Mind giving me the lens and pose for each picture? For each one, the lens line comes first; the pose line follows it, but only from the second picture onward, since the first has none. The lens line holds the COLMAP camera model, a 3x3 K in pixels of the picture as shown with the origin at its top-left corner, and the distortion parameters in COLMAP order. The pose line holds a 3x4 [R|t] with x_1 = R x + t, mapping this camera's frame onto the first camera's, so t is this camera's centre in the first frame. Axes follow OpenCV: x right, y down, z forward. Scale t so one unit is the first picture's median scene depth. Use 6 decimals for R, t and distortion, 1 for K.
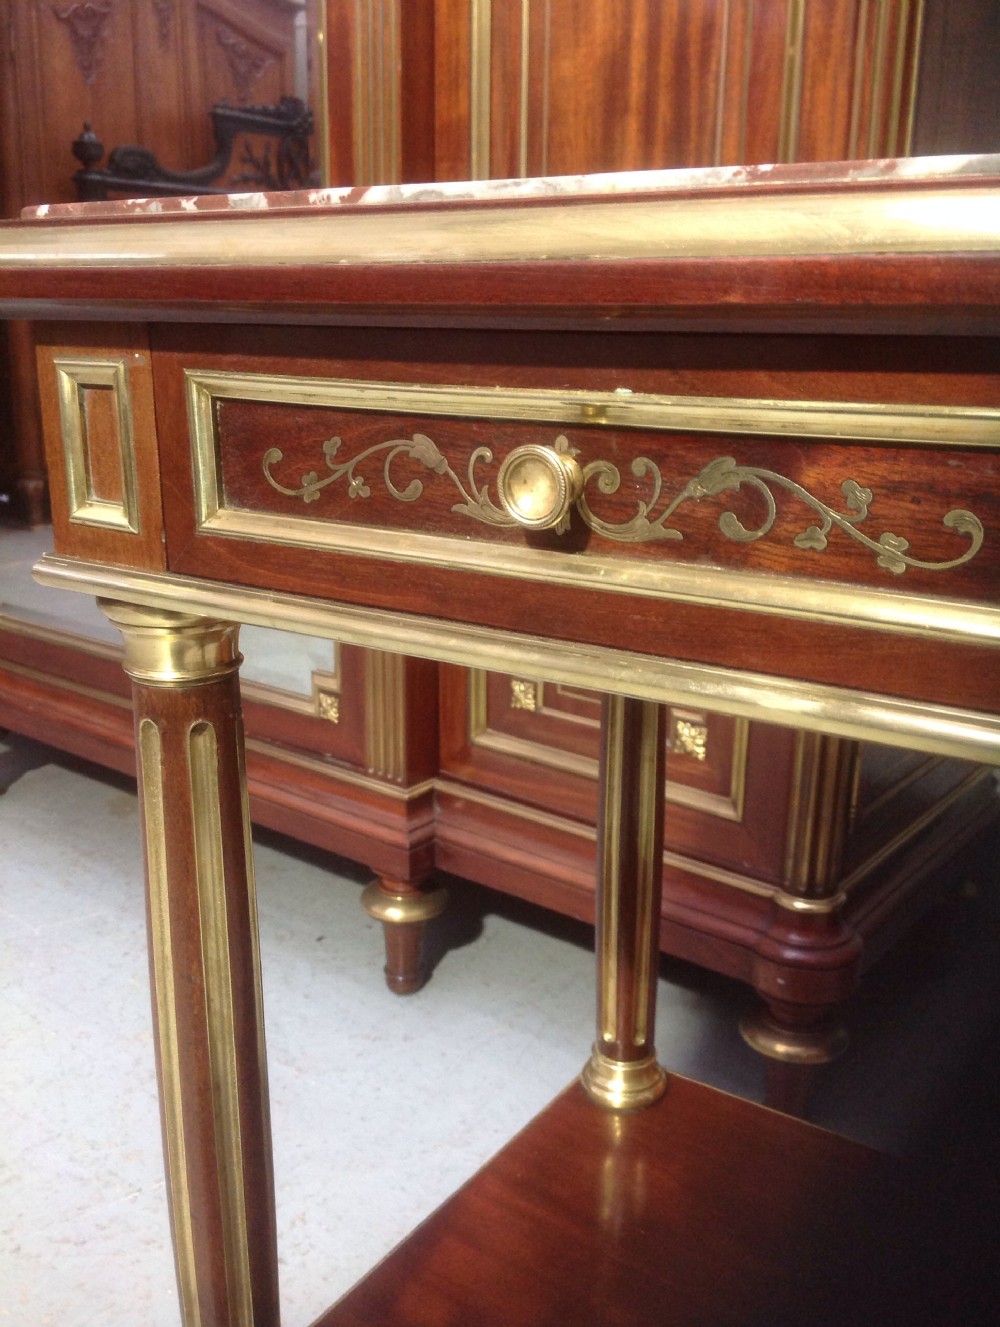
lens RADIAL K [[1261.4, 0, 517.6], [0, 1261.4, 657.3], [0, 0, 1]] dist [0.057967, 0.000000]
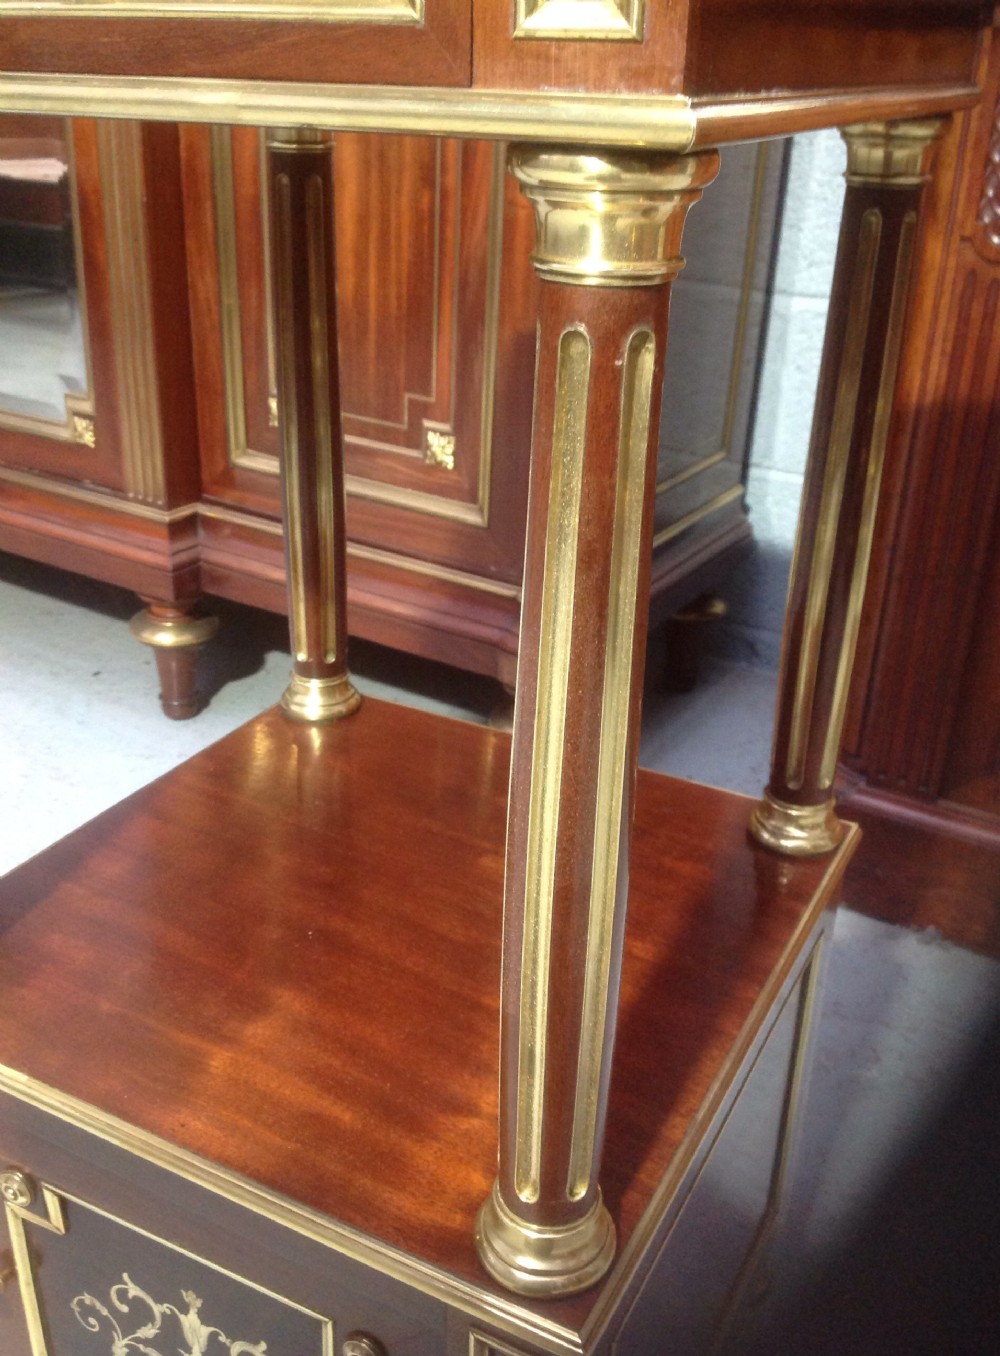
lens RADIAL K [[1290.1, 0, 531.3], [0, 1290.1, 680.6], [0, 0, 1]] dist [0.046897, 0.000000]
pose [[0.991866, -0.023607, 0.125081, 0.074231], [0.003332, 0.987130, 0.159887, 0.082903], [-0.127246, -0.158169, 0.979179, -0.067725]]
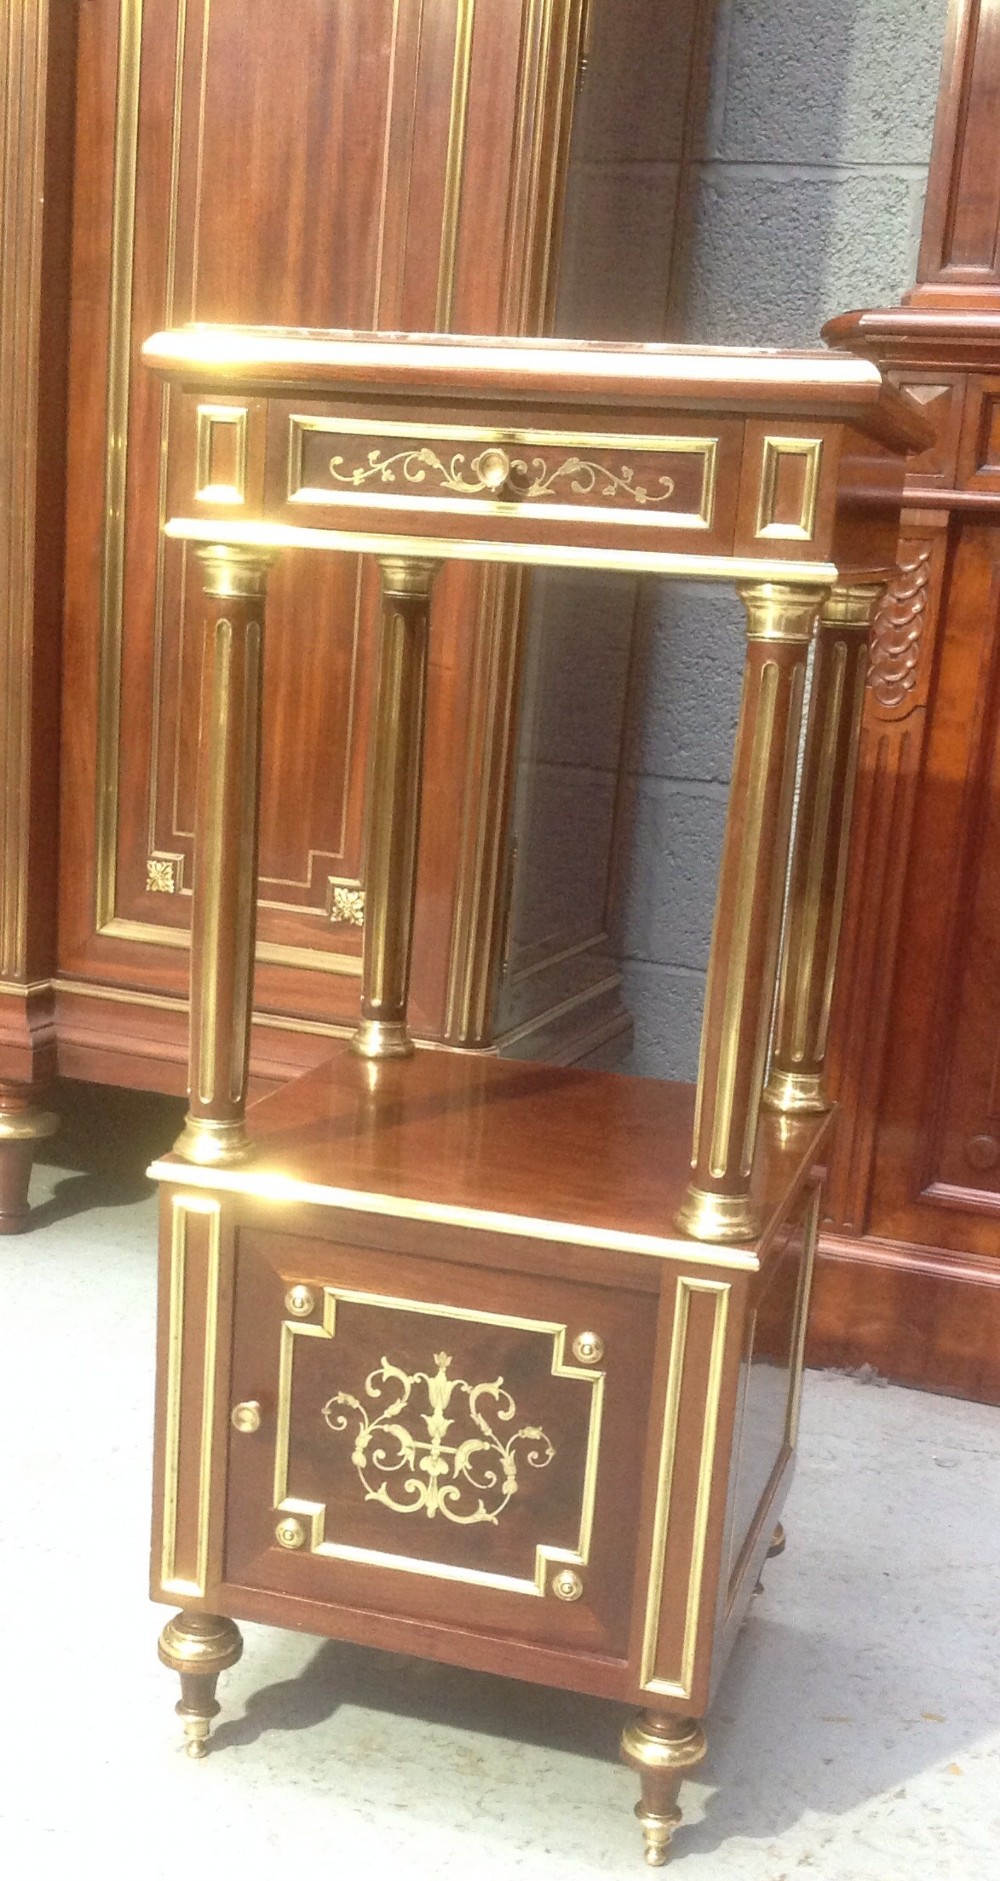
lens RADIAL K [[2184.3, 0, 485.6], [0, 2184.3, 1157.4], [0, 0, 1]] dist [0.048087, 0.000000]
pose [[0.948969, -0.019468, 0.314768, -0.306273], [0.021749, 0.999756, -0.003735, 0.271737], [-0.314619, 0.010390, 0.949161, -0.668004]]
